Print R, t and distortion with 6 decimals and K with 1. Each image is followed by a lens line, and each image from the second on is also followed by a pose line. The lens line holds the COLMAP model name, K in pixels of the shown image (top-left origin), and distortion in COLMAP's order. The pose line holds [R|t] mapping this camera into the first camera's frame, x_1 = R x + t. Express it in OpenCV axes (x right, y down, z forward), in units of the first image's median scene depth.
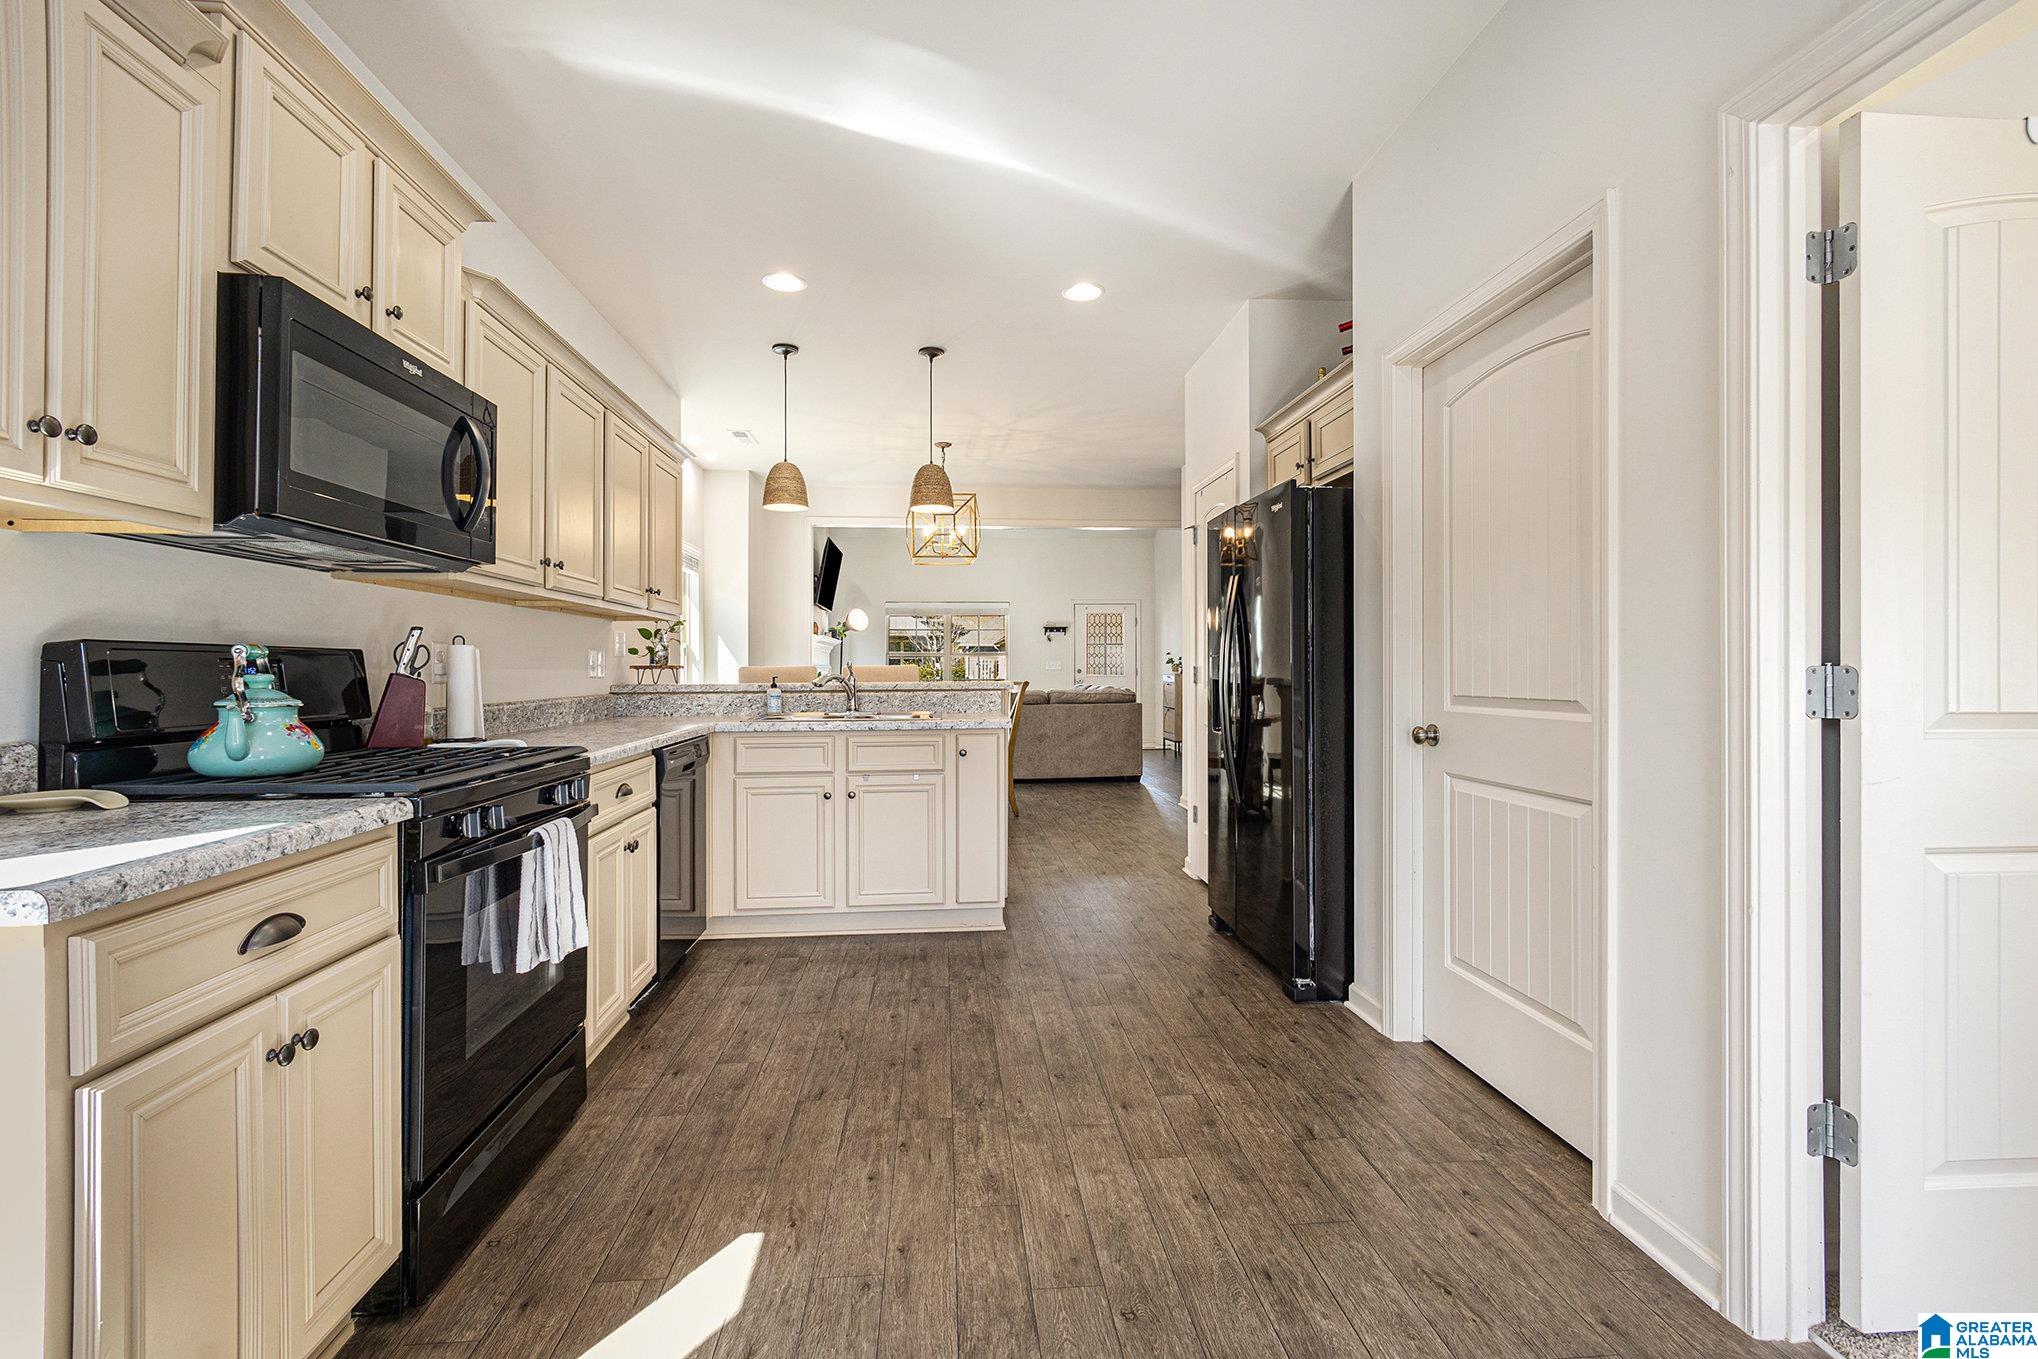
lens RADIAL K [[878.0, 0, 1018.7], [0, 878.0, 674.2], [0, 0, 1]] dist [-0.000076, 0.000037]
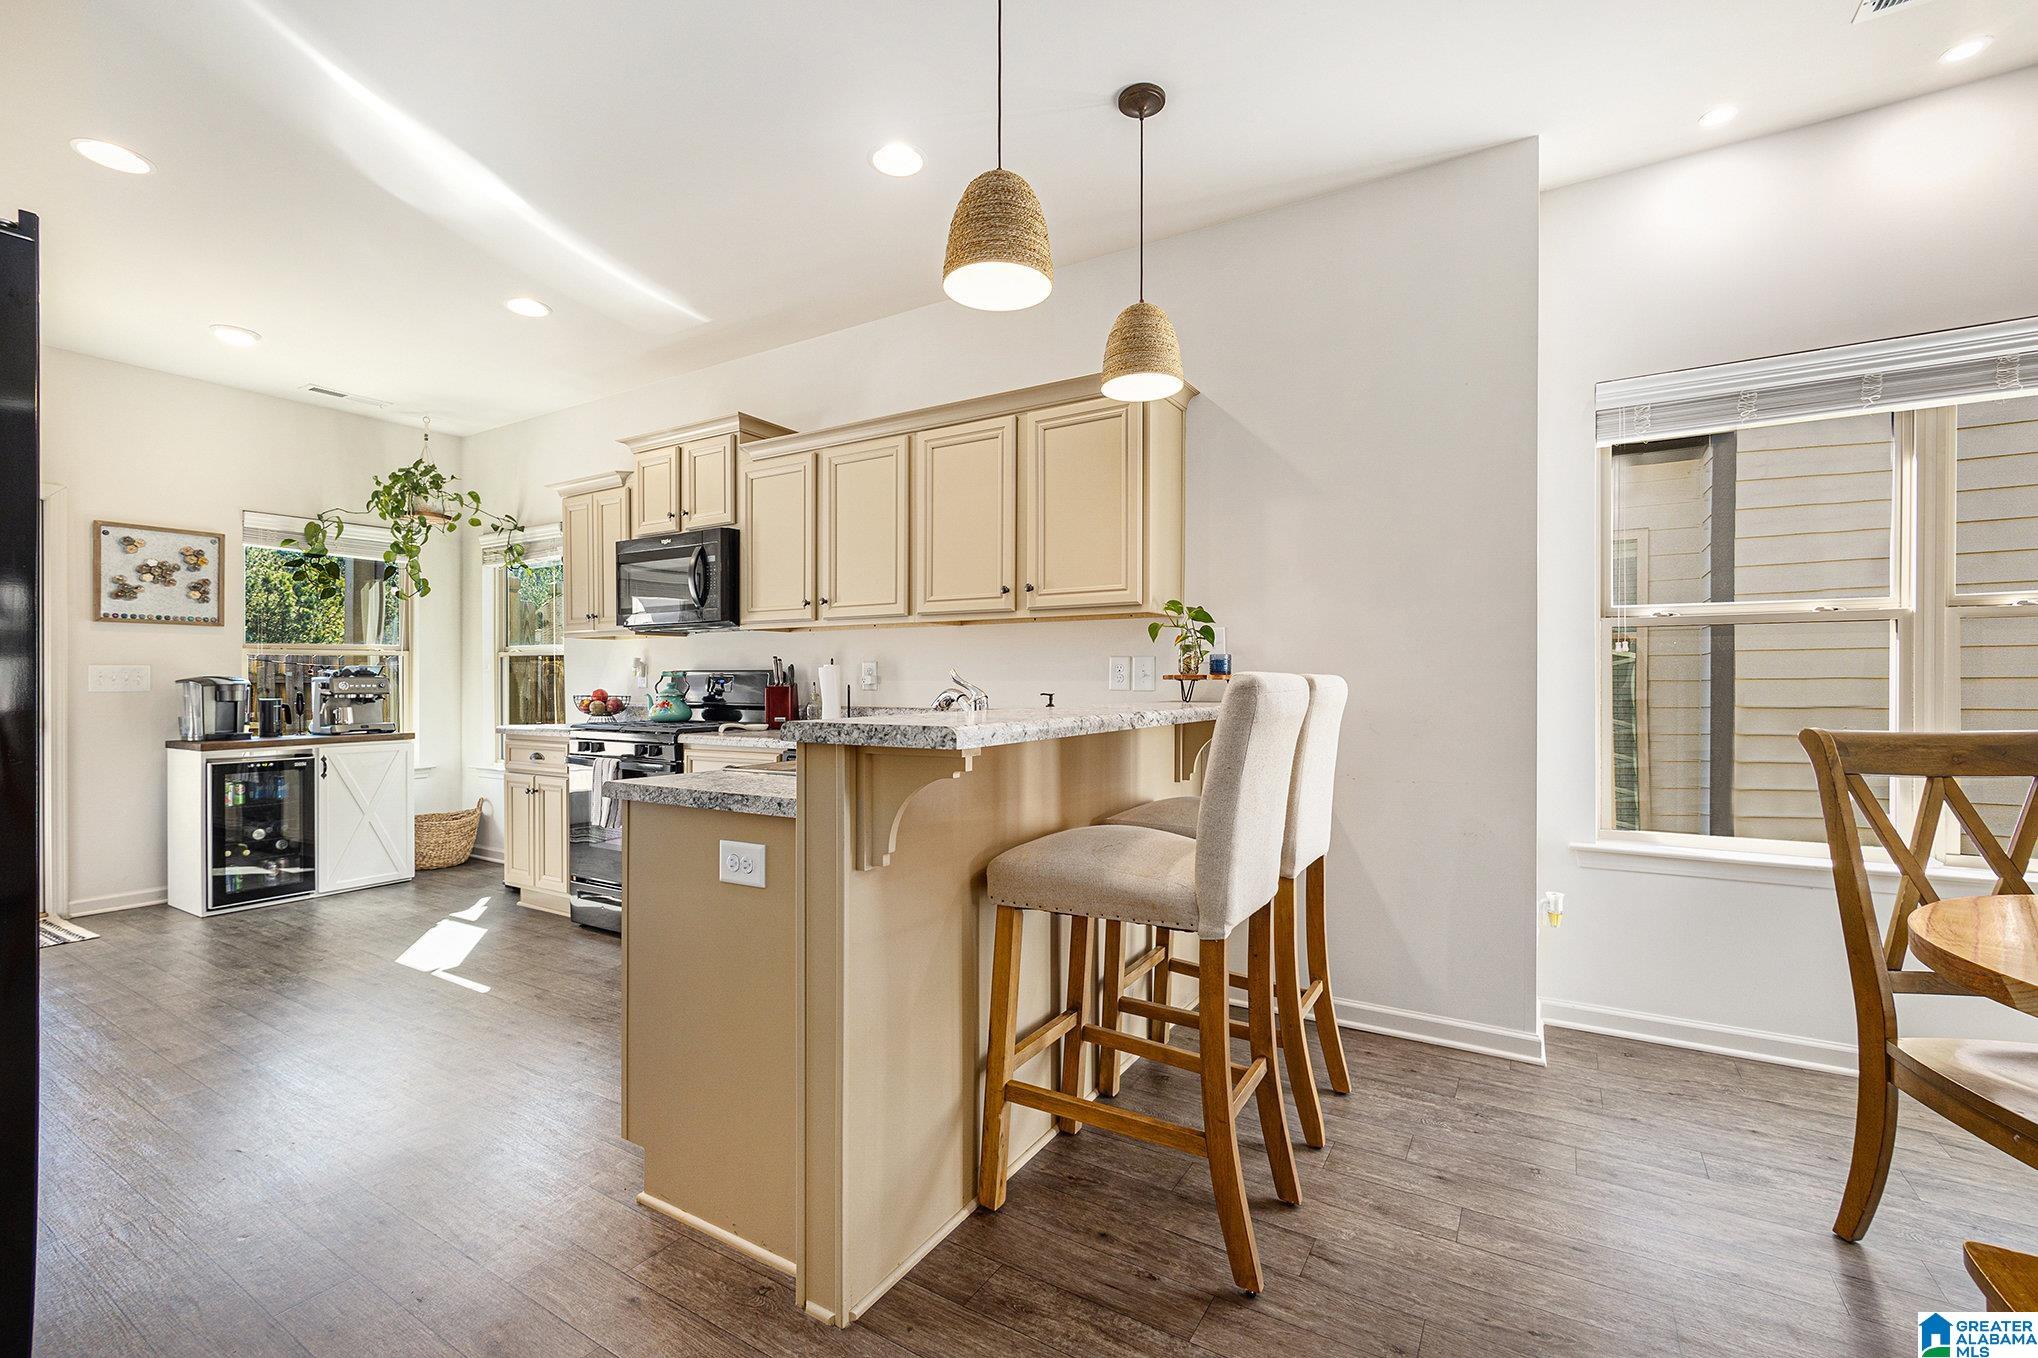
lens RADIAL K [[886.2, 0, 1019.8], [0, 886.2, 691.6], [0, 0, 1]] dist [0.000101, -0.000372]
pose [[-0.603399, 0.011773, -0.797352, 0.416476], [-0.002900, 0.999852, 0.016957, -0.016938], [0.797434, 0.012544, -0.603276, 2.444239]]
